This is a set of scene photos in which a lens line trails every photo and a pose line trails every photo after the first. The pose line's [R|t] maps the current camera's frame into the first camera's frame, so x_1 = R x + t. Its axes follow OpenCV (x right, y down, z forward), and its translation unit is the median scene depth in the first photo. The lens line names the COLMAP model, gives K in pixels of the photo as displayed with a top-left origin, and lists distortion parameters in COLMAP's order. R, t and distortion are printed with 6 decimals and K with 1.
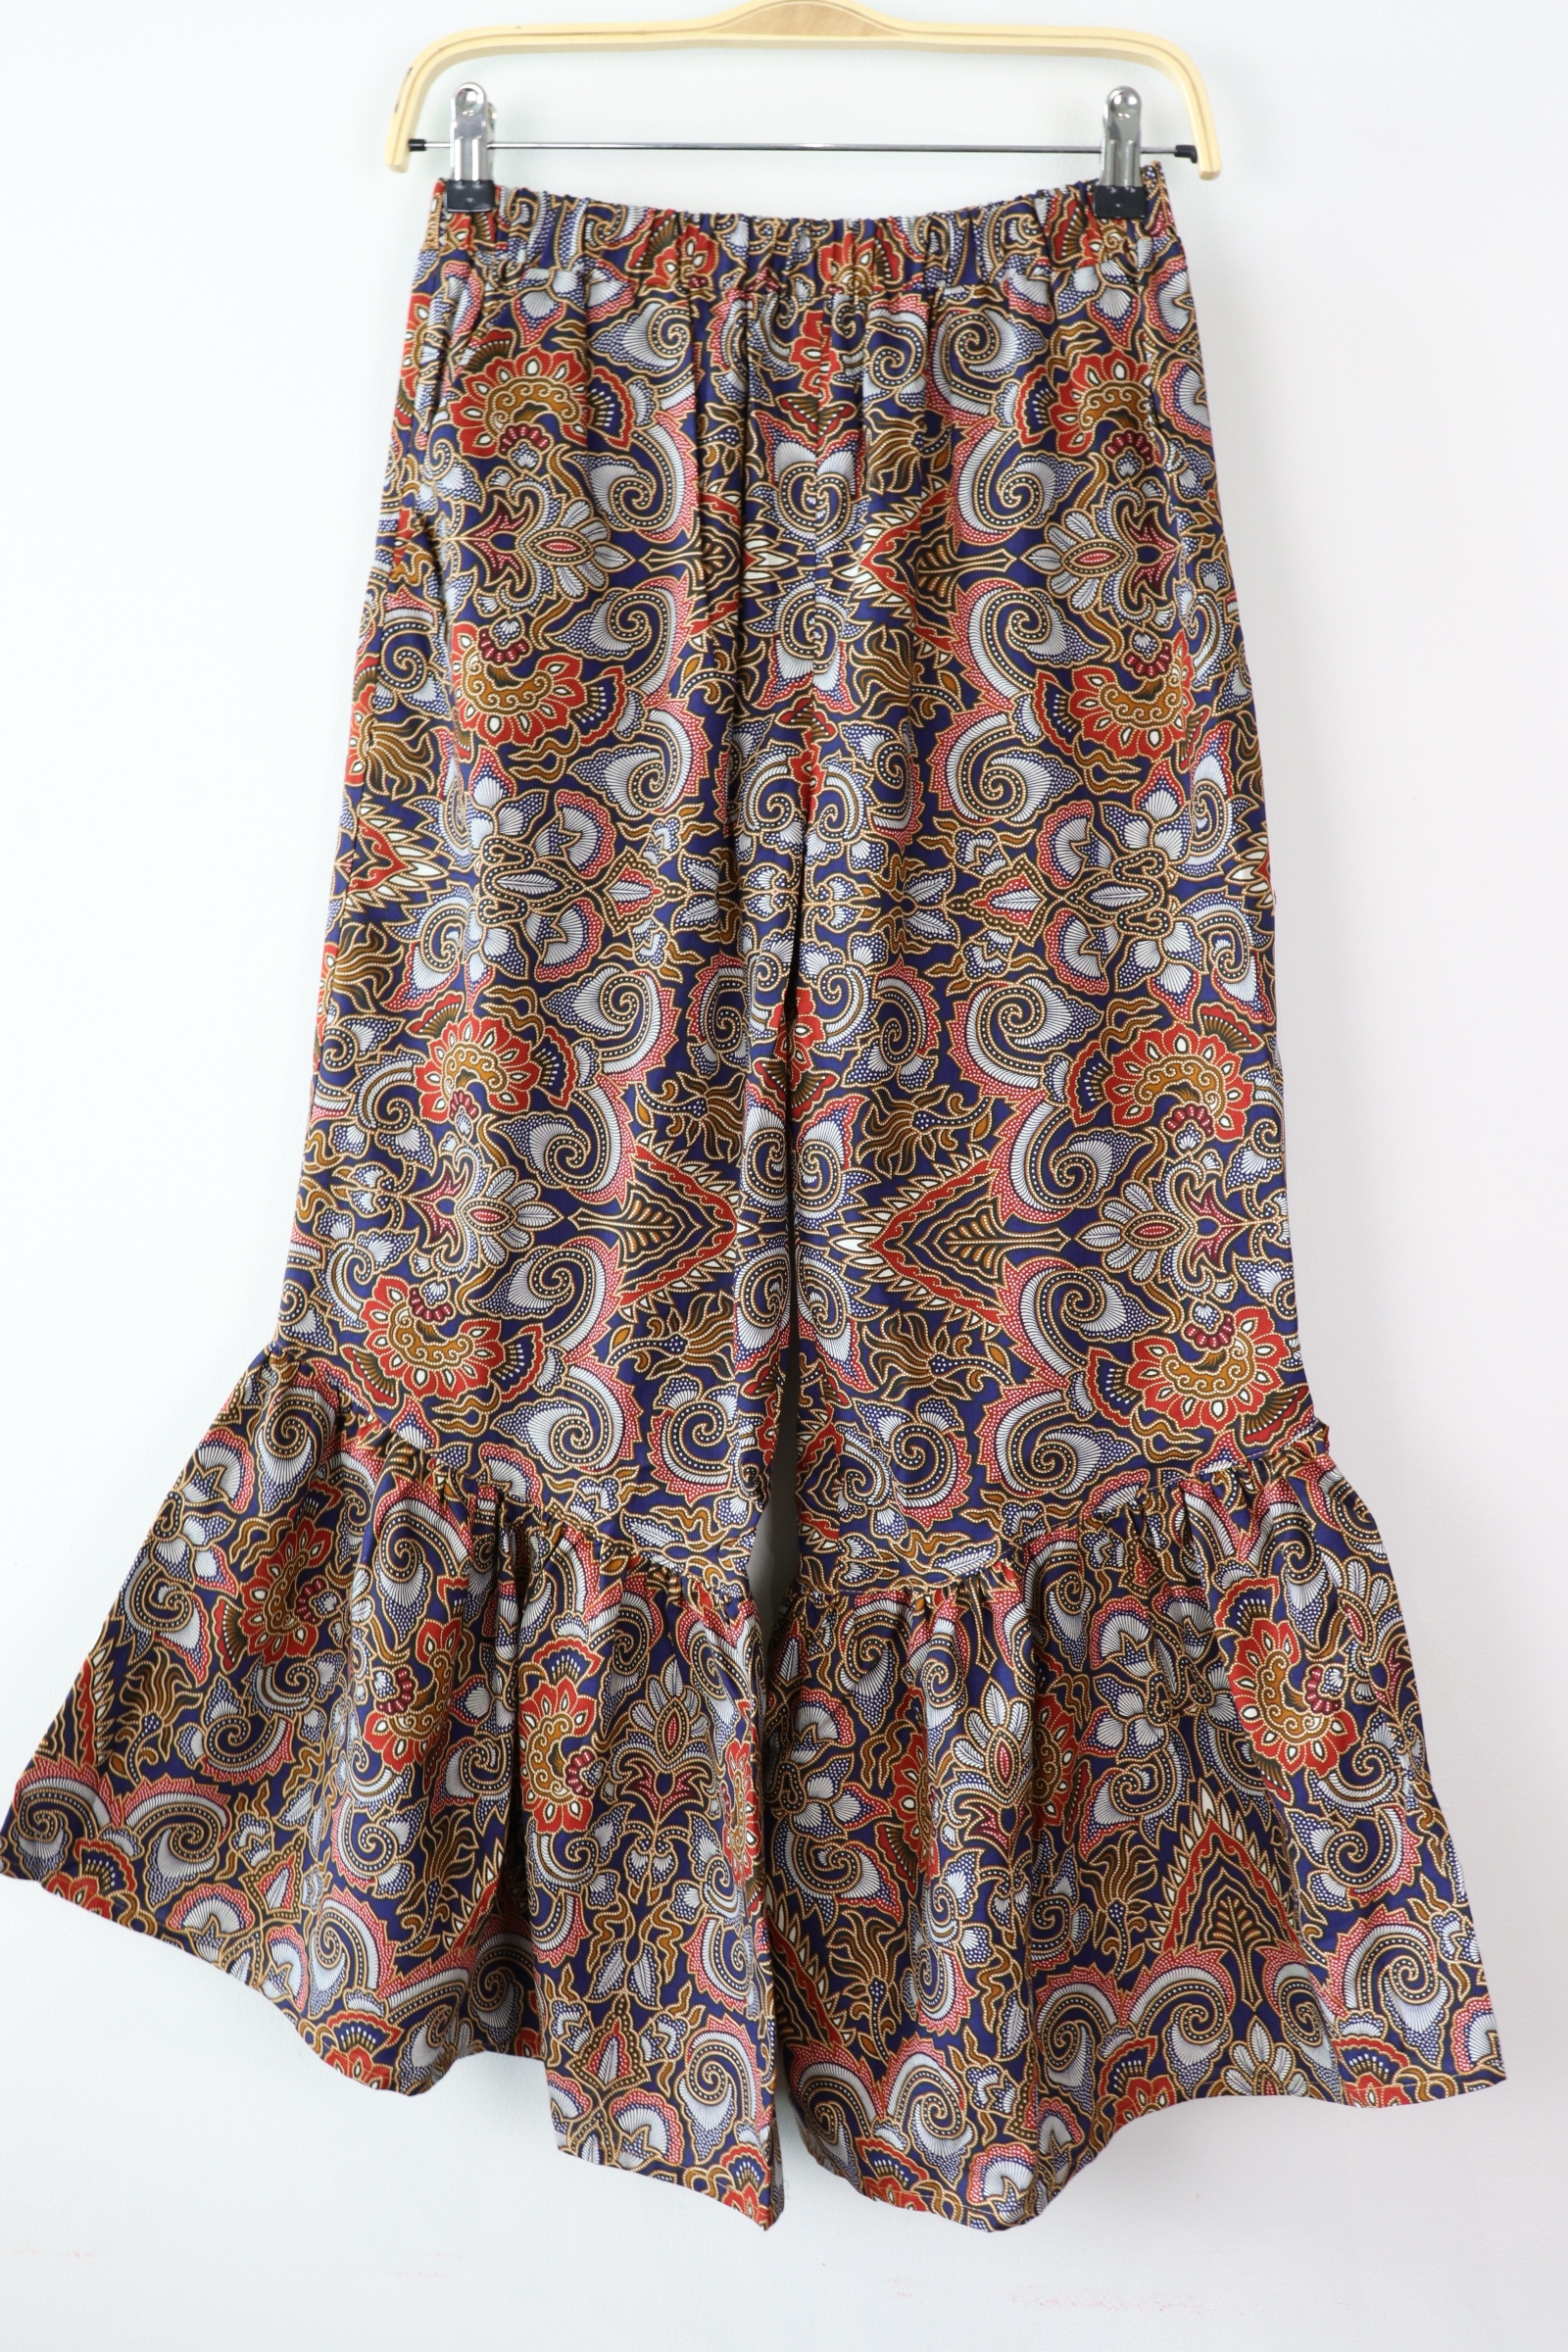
lens RADIAL K [[2207.7, 0, 773.4], [0, 2207.7, 1164.3], [0, 0, 1]] dist [-0.137493, 0.188815]
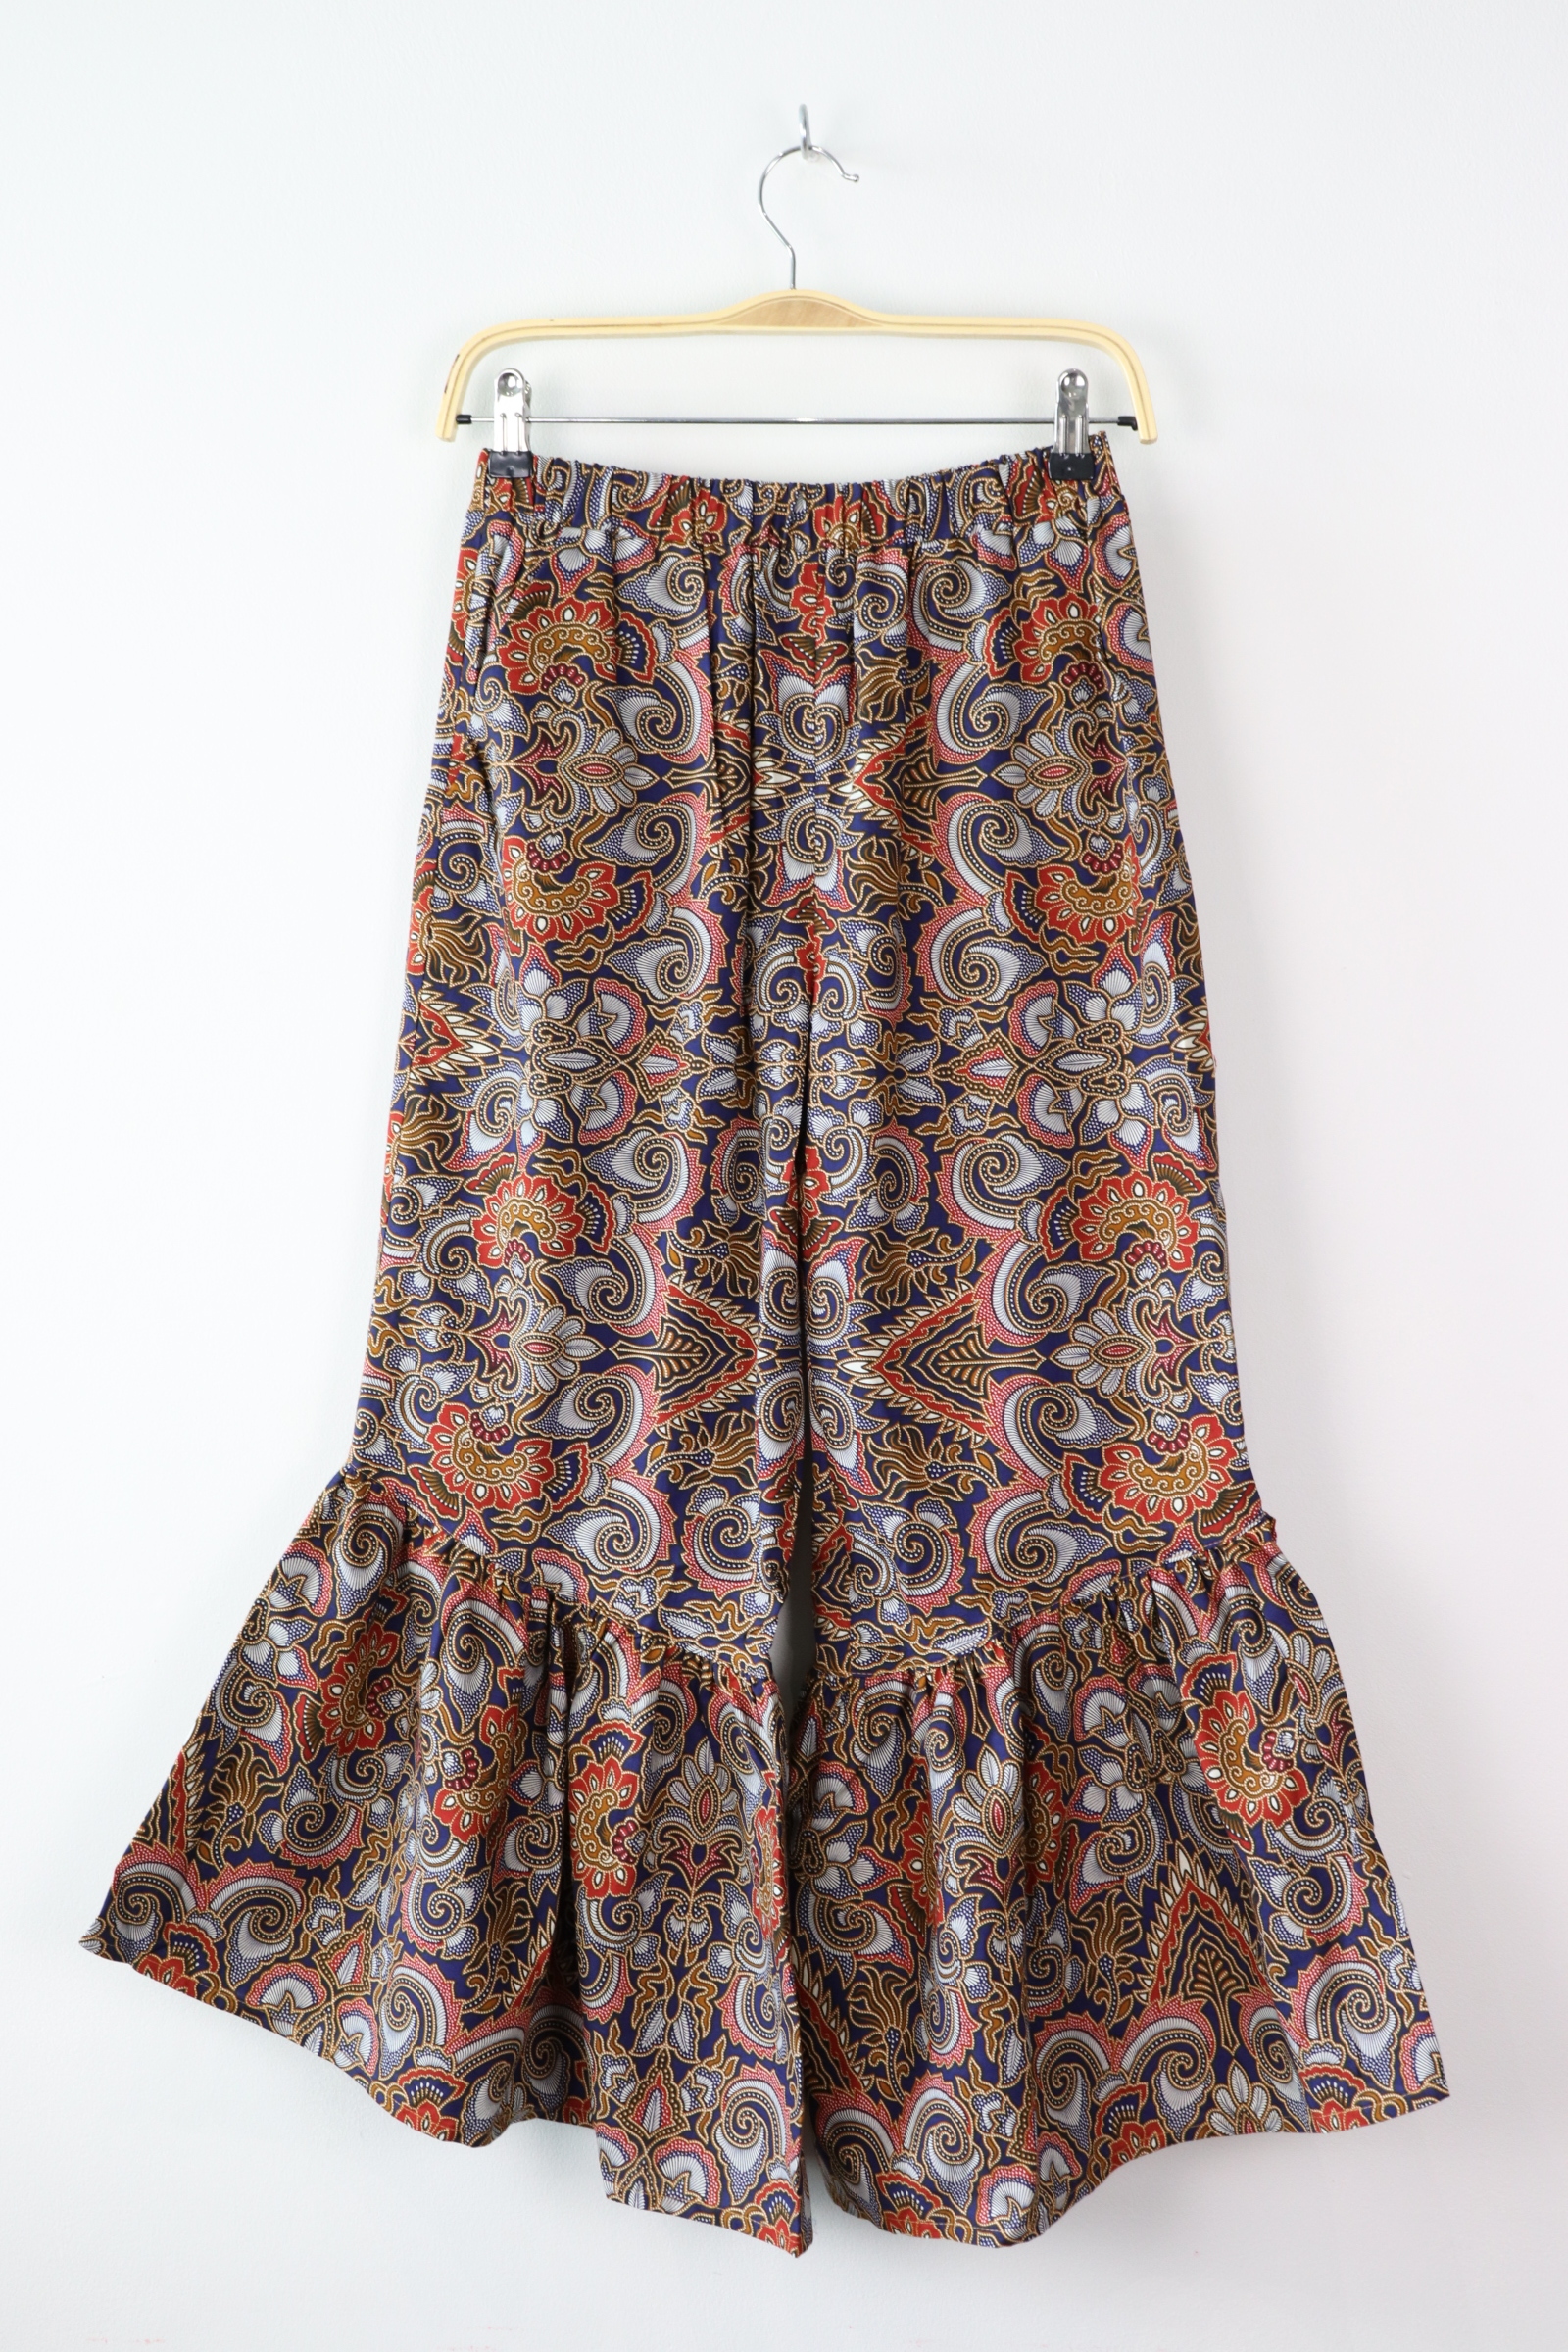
lens RADIAL K [[2582.1, 0, 792.9], [0, 2582.1, 1174.7], [0, 0, 1]] dist [-0.090399, 0.167840]
pose [[0.999832, -0.016451, 0.008029, -0.007063], [0.016890, 0.998174, -0.058000, 0.013529], [-0.007060, 0.058126, 0.998284, -0.354425]]
